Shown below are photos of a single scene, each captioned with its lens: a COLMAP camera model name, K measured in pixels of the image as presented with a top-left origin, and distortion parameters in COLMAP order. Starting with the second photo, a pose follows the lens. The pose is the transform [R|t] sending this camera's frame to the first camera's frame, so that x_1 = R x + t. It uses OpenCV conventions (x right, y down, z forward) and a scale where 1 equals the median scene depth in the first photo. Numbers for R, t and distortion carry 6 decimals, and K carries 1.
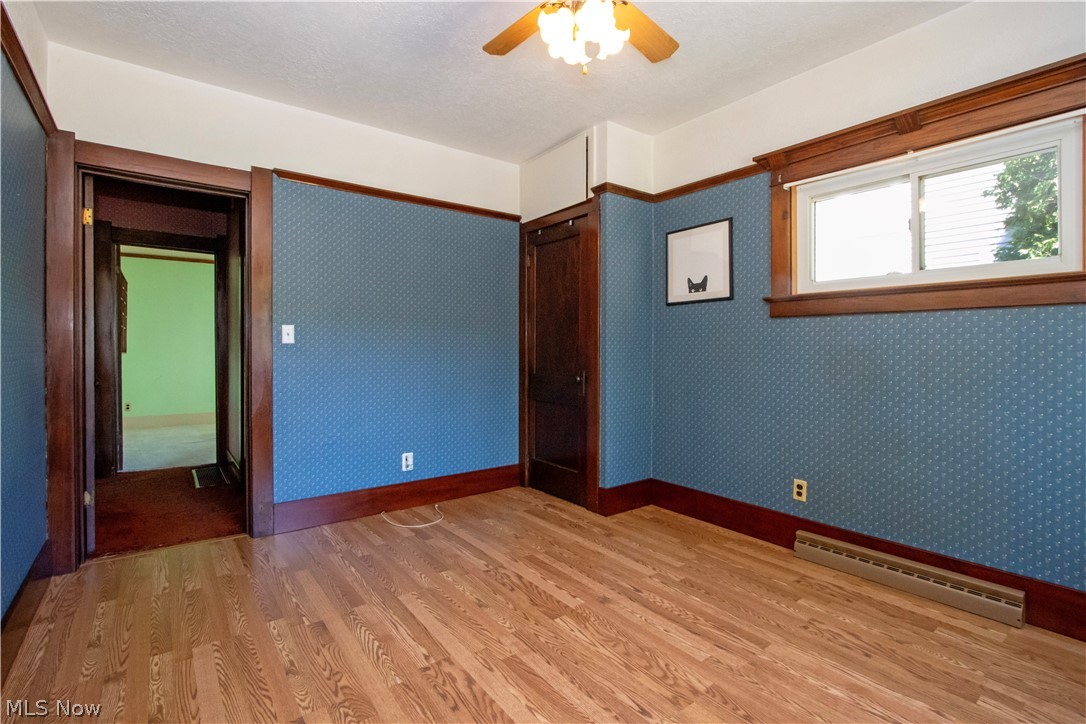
lens RADIAL K [[500.0, 0, 535.4], [0, 500.0, 354.3], [0, 0, 1]] dist [-0.015728, 0.000552]
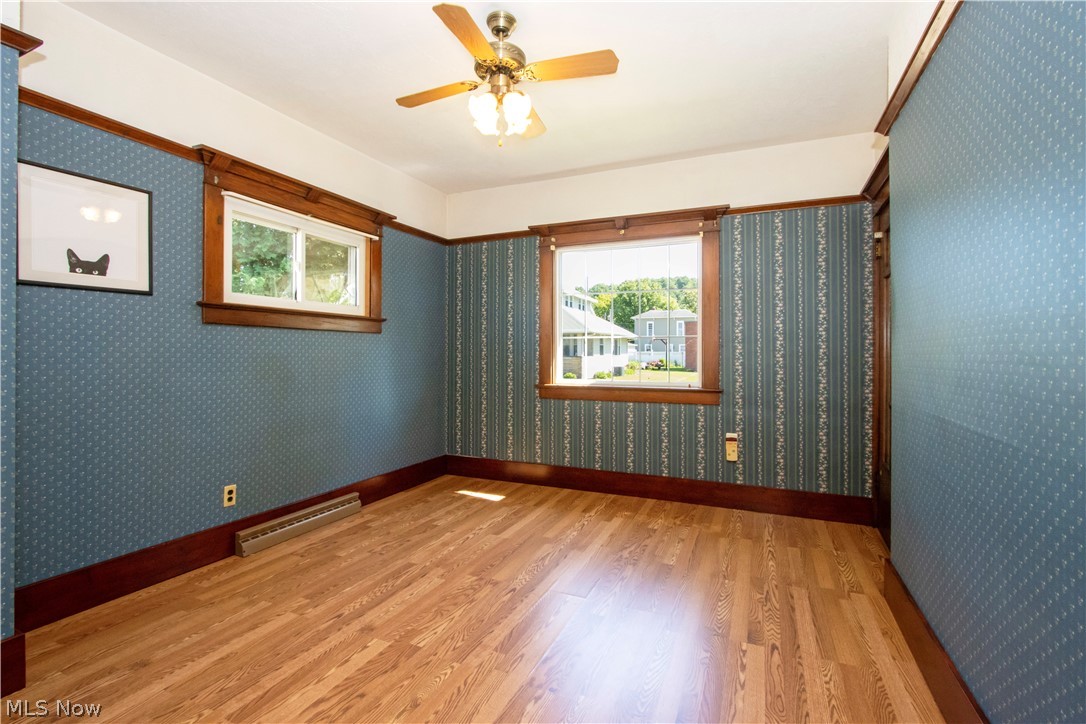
lens RADIAL K [[500.0, 0, 536.5], [0, 500.0, 356.7], [0, 0, 1]] dist [-0.015728, 0.000552]
pose [[-0.477476, -0.005157, 0.878630, -0.755686], [0.012325, 0.999845, 0.012567, -0.018223], [-0.878558, 0.016830, -0.477338, 1.065707]]
